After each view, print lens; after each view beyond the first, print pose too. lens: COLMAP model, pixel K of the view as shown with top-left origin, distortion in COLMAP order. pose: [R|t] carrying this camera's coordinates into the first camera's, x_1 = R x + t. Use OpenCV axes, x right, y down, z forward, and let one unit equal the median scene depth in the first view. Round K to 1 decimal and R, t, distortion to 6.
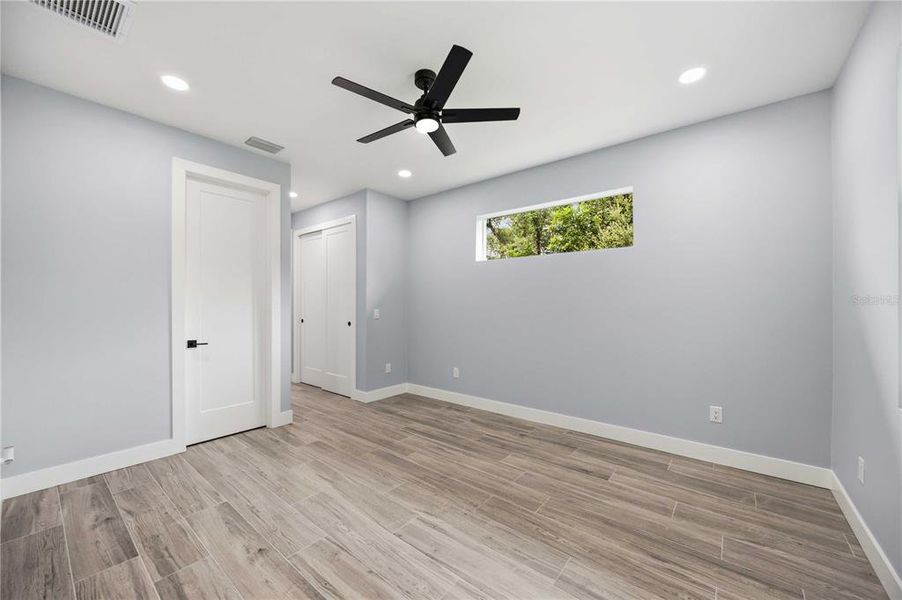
lens RADIAL K [[345.8, 0, 451.0], [0, 345.8, 300.0], [0, 0, 1]] dist [0.000204, -0.000001]
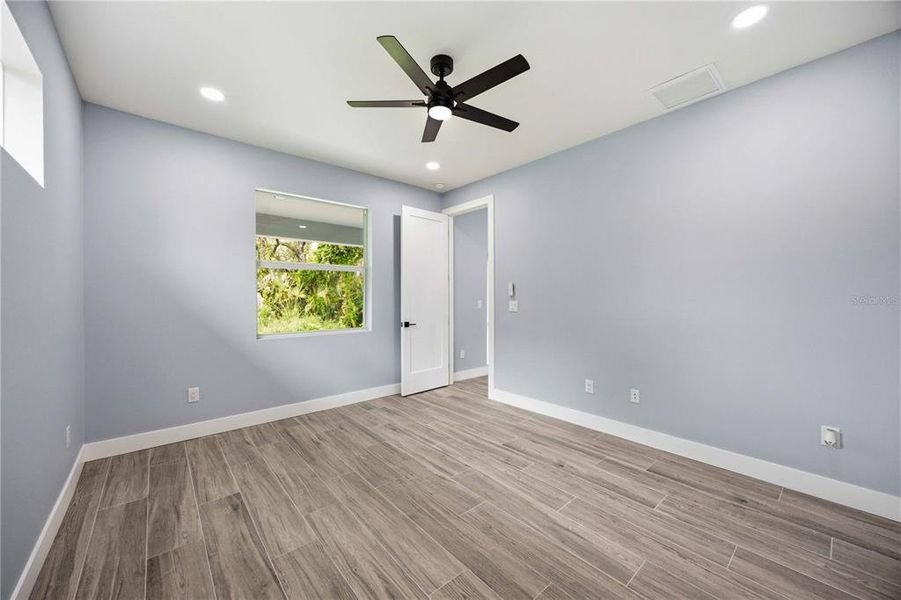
lens RADIAL K [[345.5, 0, 450.5], [0, 345.5, 300.0], [0, 0, 1]] dist [0.000204, -0.000001]
pose [[-0.985605, -0.001478, 0.169060, -0.274489], [-0.001826, 0.999997, -0.001904, 0.025106], [-0.169057, -0.002185, -0.985604, 2.053738]]
